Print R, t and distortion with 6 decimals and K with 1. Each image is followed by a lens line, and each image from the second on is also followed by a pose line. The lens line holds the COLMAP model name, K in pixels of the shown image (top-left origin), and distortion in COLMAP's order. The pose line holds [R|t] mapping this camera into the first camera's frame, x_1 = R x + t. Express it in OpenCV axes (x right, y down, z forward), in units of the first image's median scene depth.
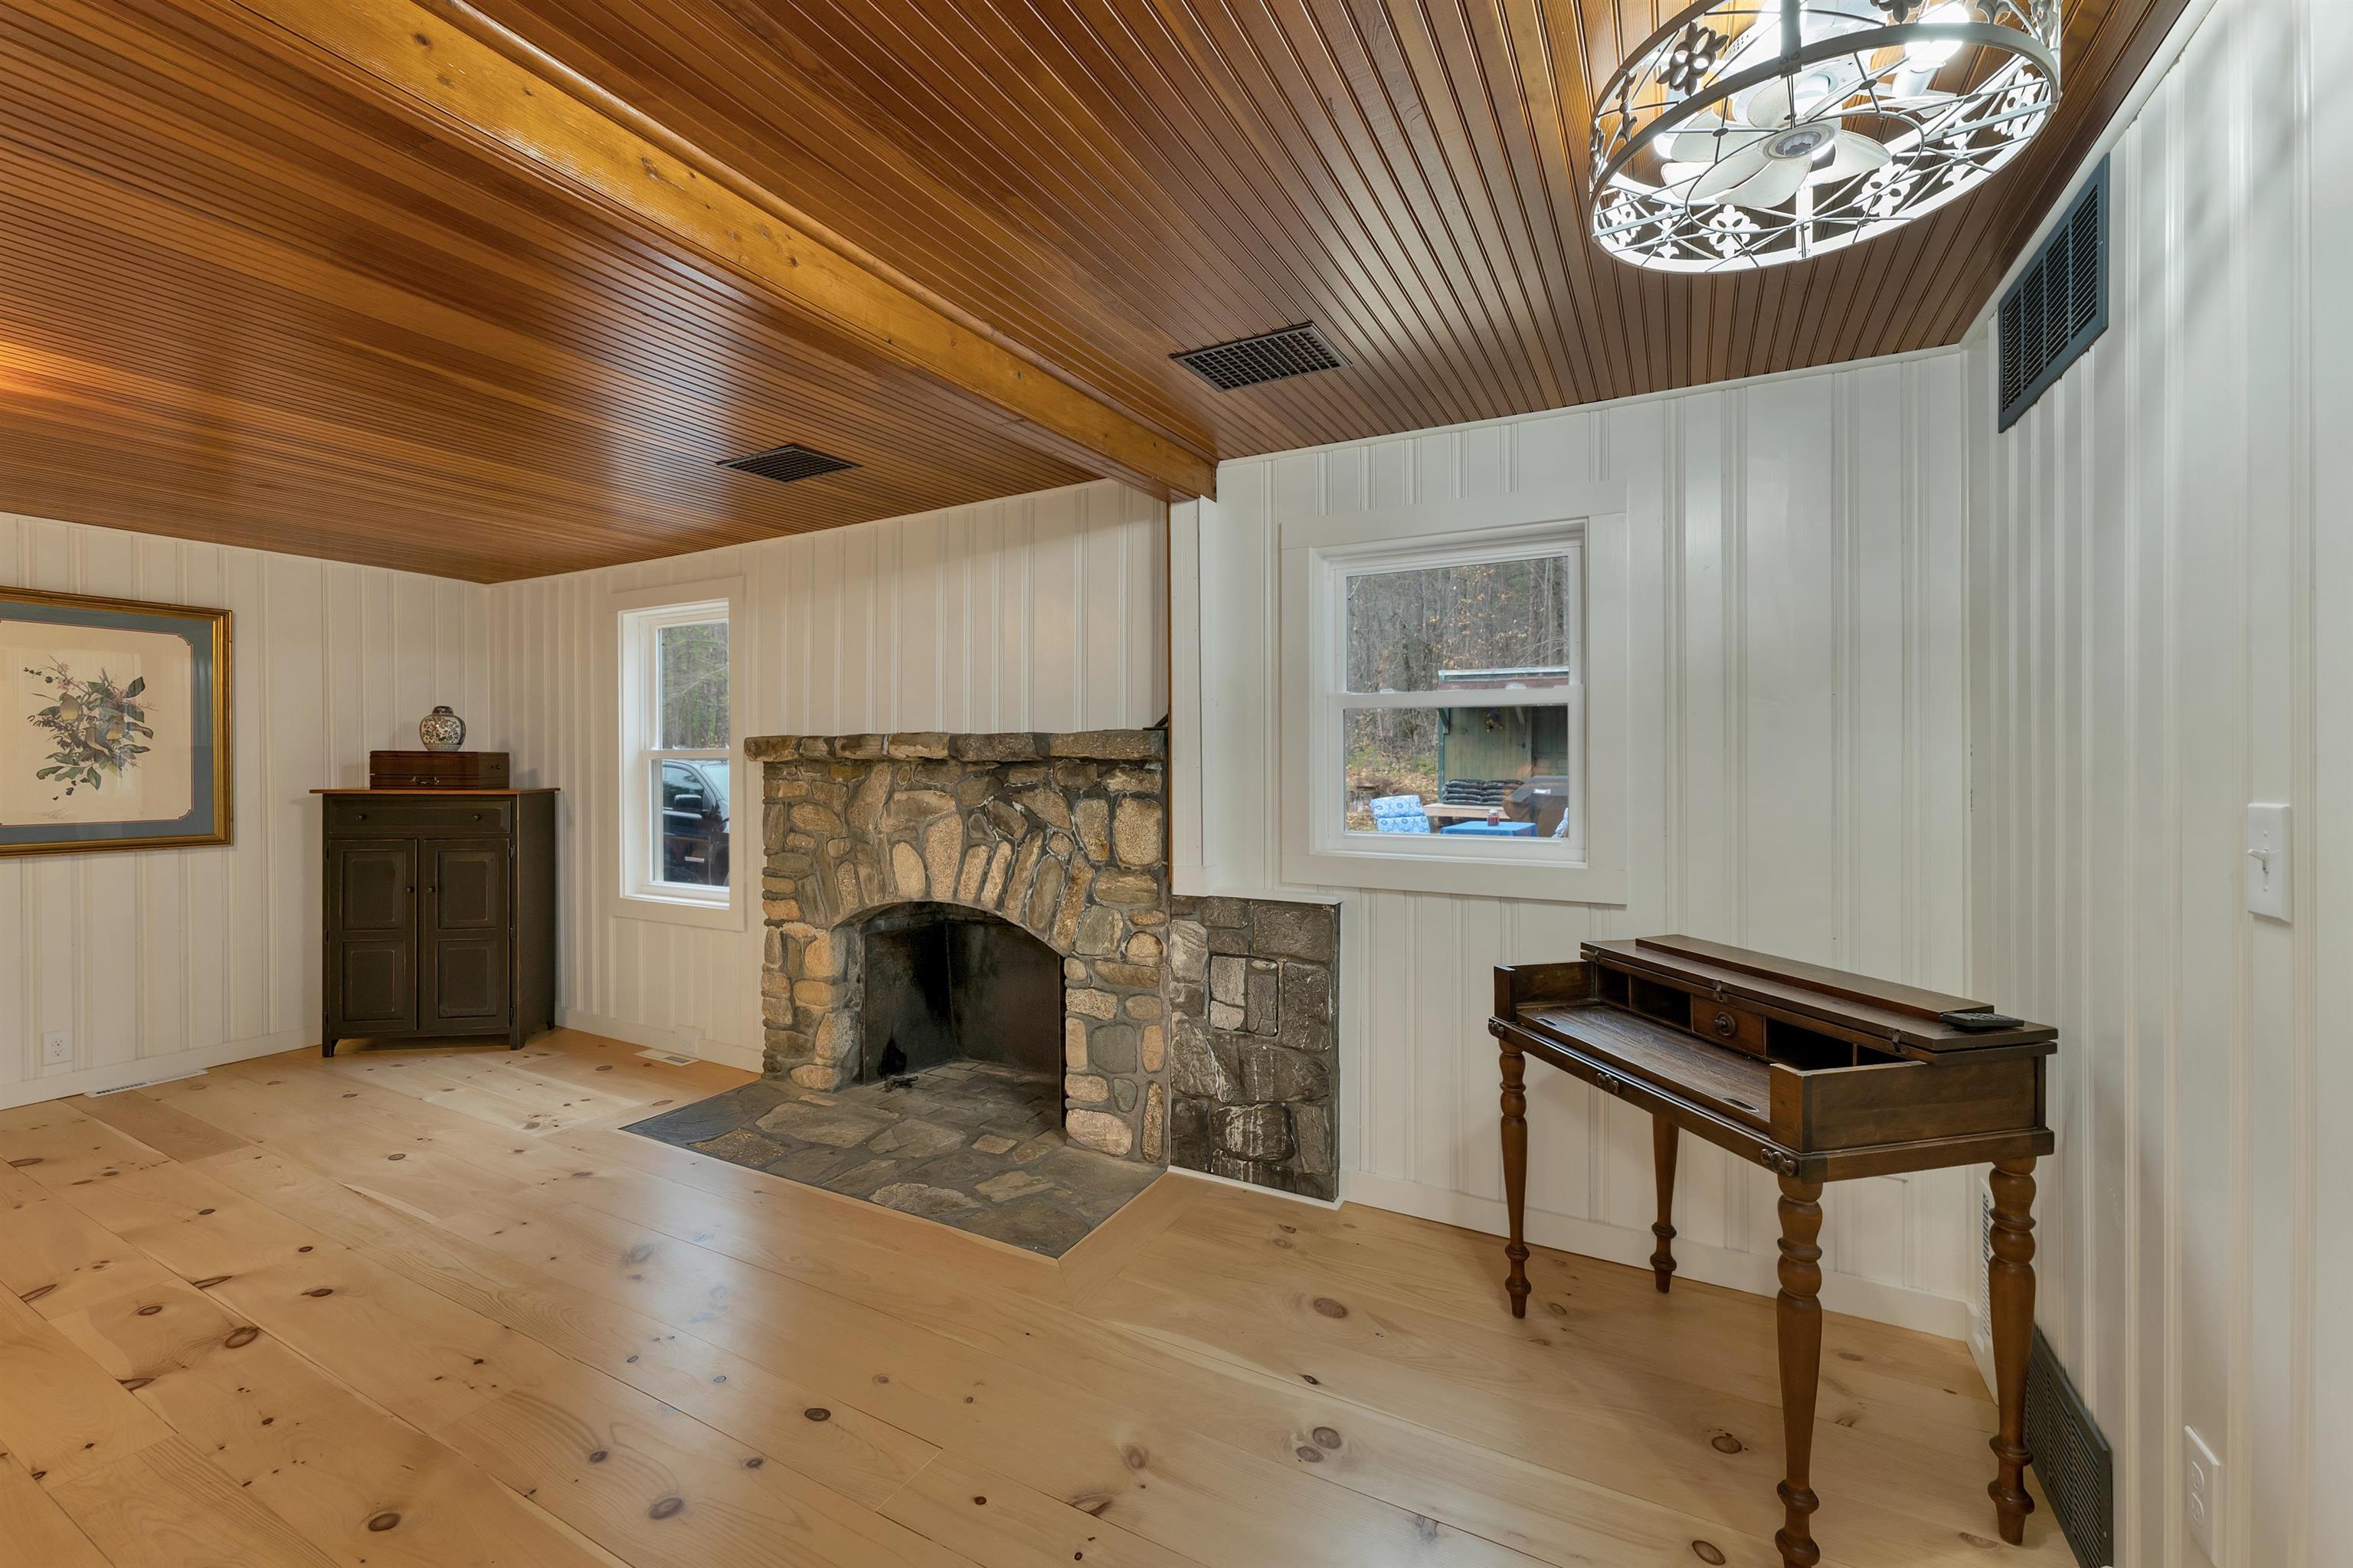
lens RADIAL K [[976.3, 0, 1167.3], [0, 976.3, 770.8], [0, 0, 1]] dist [0.001793, -0.000125]
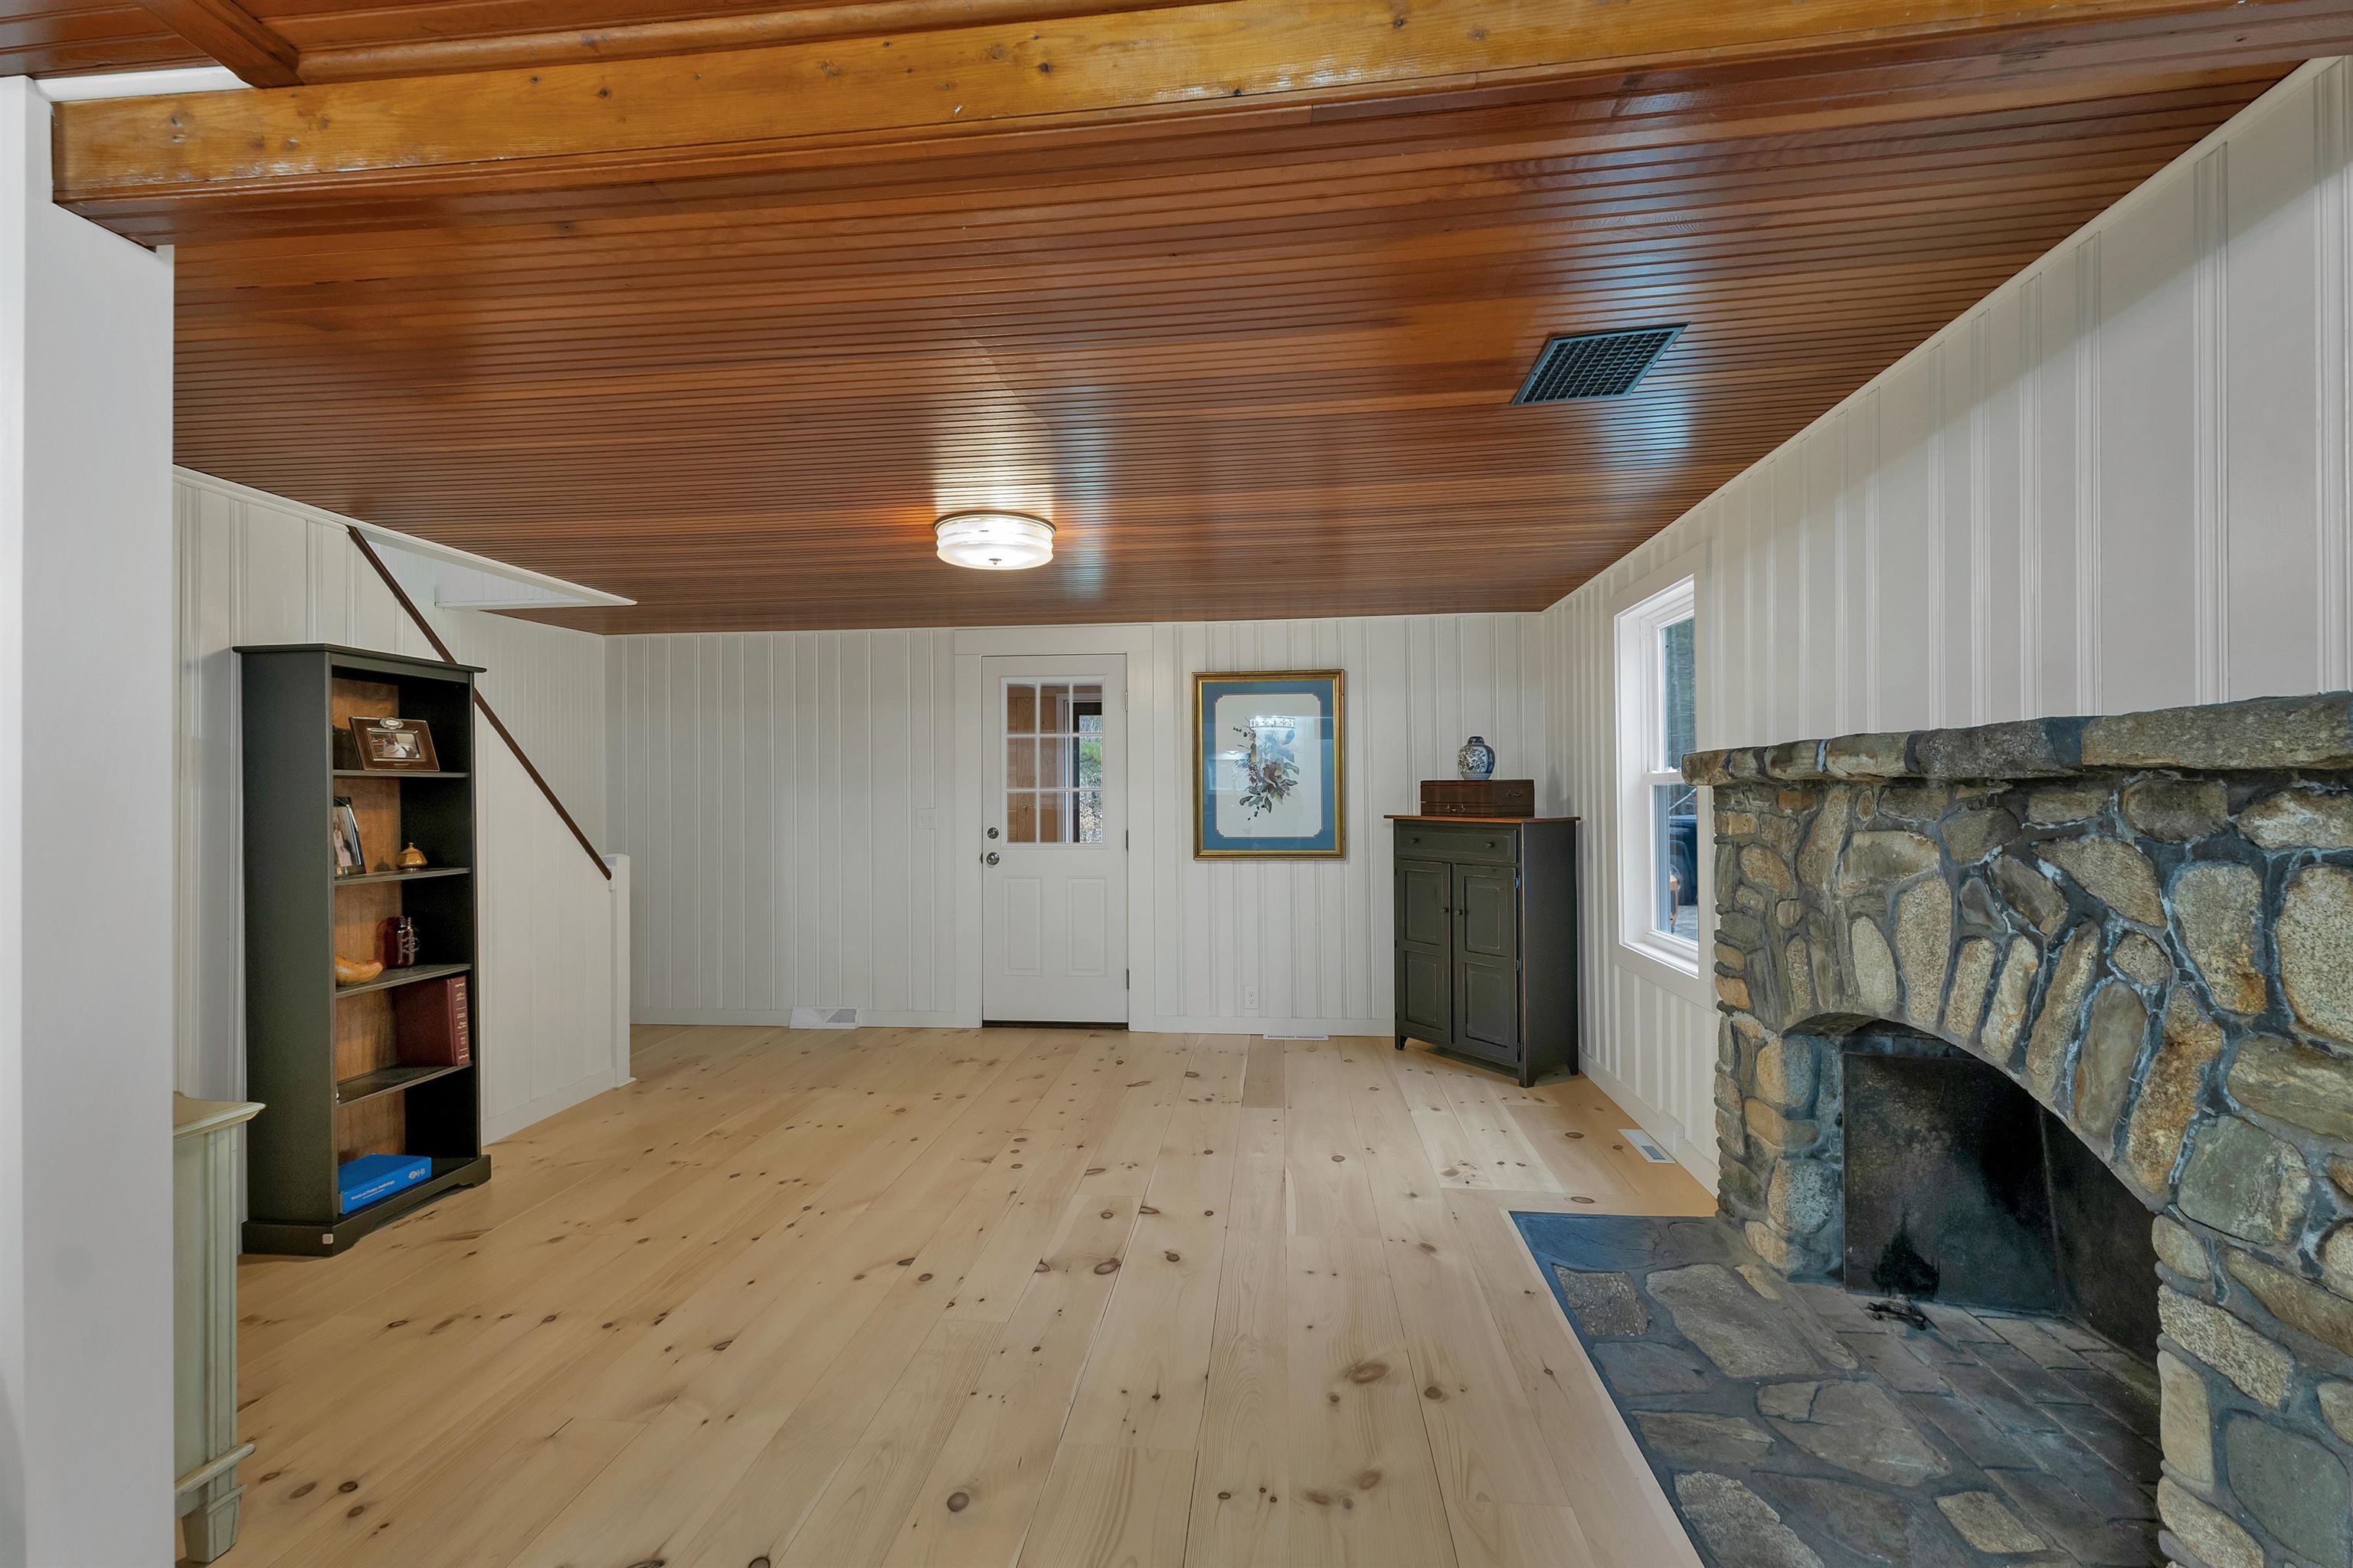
lens RADIAL K [[988.5, 0, 1158.4], [0, 988.5, 788.5], [0, 0, 1]] dist [-0.002777, 0.000036]
pose [[0.373749, -0.010870, -0.927466, 0.142608], [0.001399, 0.999937, -0.011156, 0.000241], [0.927529, 0.002872, 0.373740, 0.391771]]
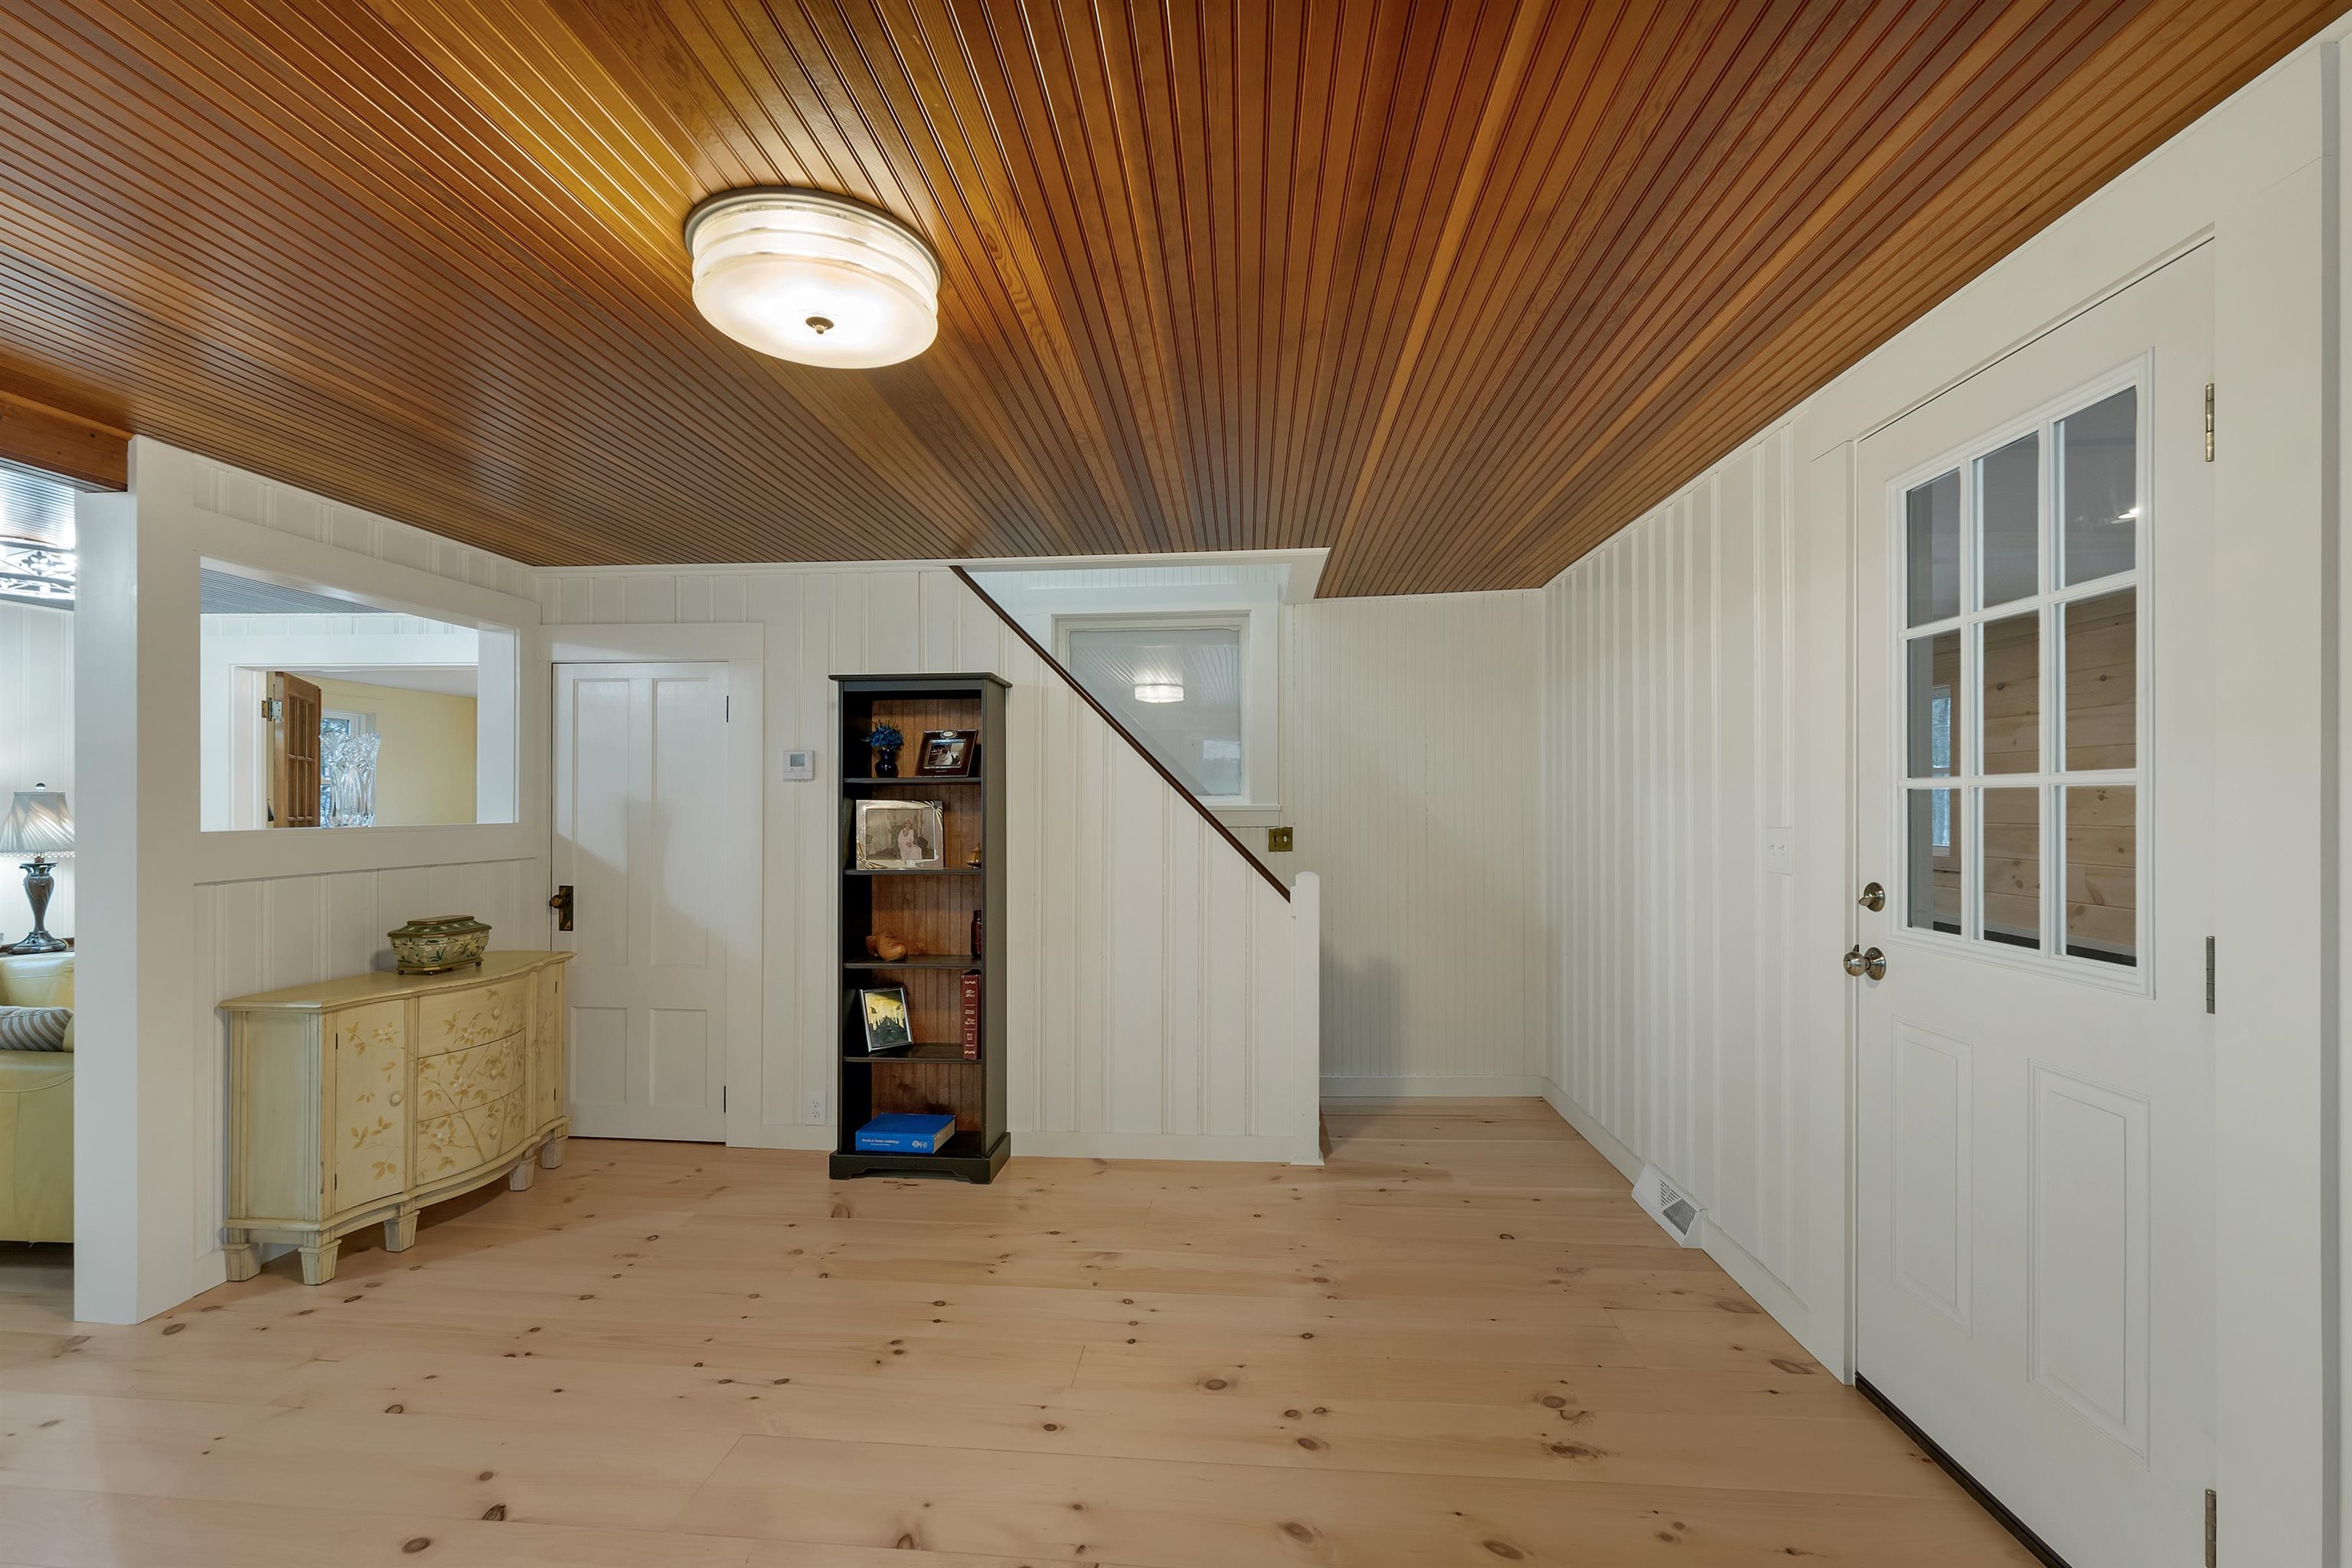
lens RADIAL K [[1003.8, 0, 1167.1], [0, 1003.8, 794.6], [0, 0, 1]] dist [0.001315, 0.000135]
pose [[-0.916330, -0.002676, -0.400416, -0.802866], [-0.001472, 0.999993, -0.003314, -0.006167], [0.400422, -0.002447, -0.916328, 1.144060]]
